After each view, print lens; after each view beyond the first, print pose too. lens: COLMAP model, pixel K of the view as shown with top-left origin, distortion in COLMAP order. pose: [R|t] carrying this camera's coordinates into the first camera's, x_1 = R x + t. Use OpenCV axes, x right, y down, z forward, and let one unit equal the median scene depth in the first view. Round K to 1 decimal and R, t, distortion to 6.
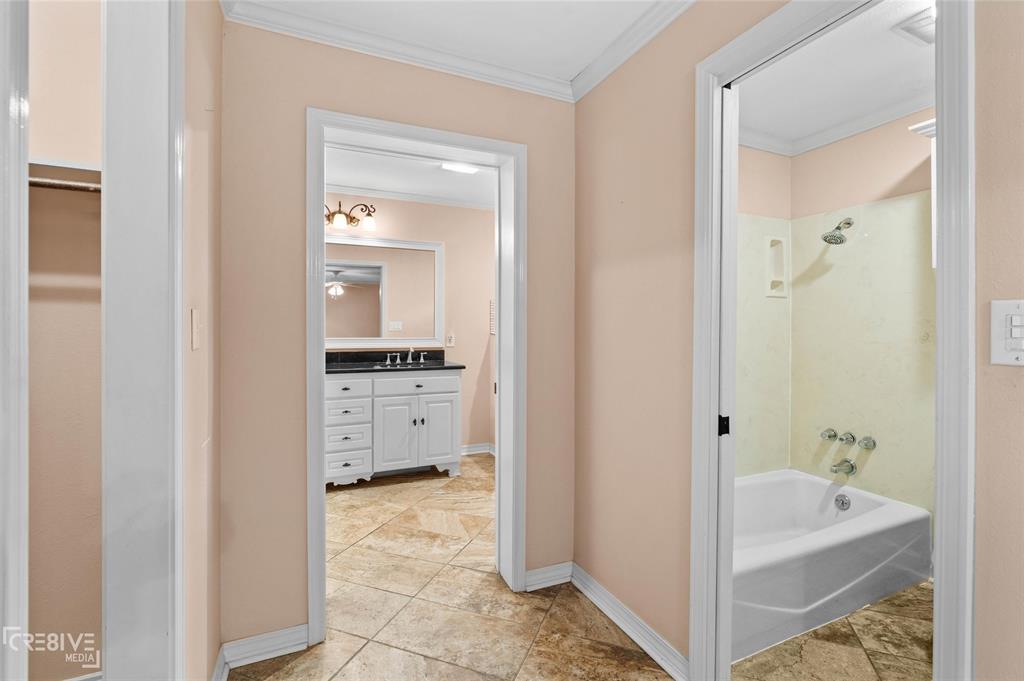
lens RADIAL K [[480.4, 0, 523.3], [0, 480.4, 328.4], [0, 0, 1]] dist [-0.002538, 0.000349]
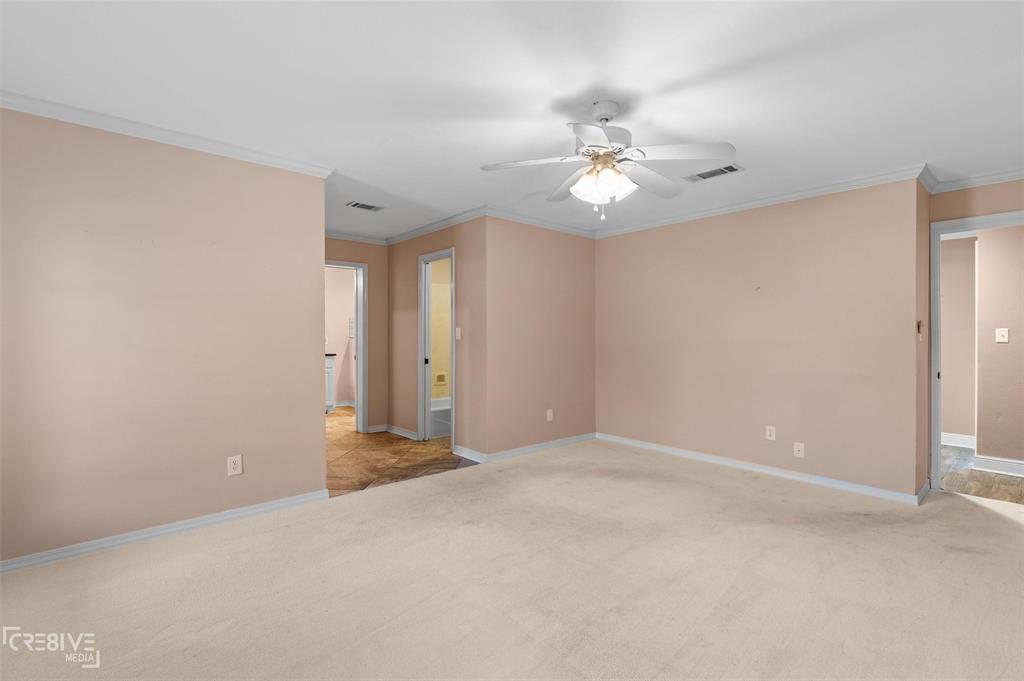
lens RADIAL K [[480.4, 0, 523.3], [0, 480.4, 328.4], [0, 0, 1]] dist [-0.002538, 0.000349]
pose [[0.957602, -0.001907, 0.288089, 0.061828], [0.004322, 0.999961, -0.007747, -0.003051], [-0.288063, 0.008663, 0.957572, -1.697261]]
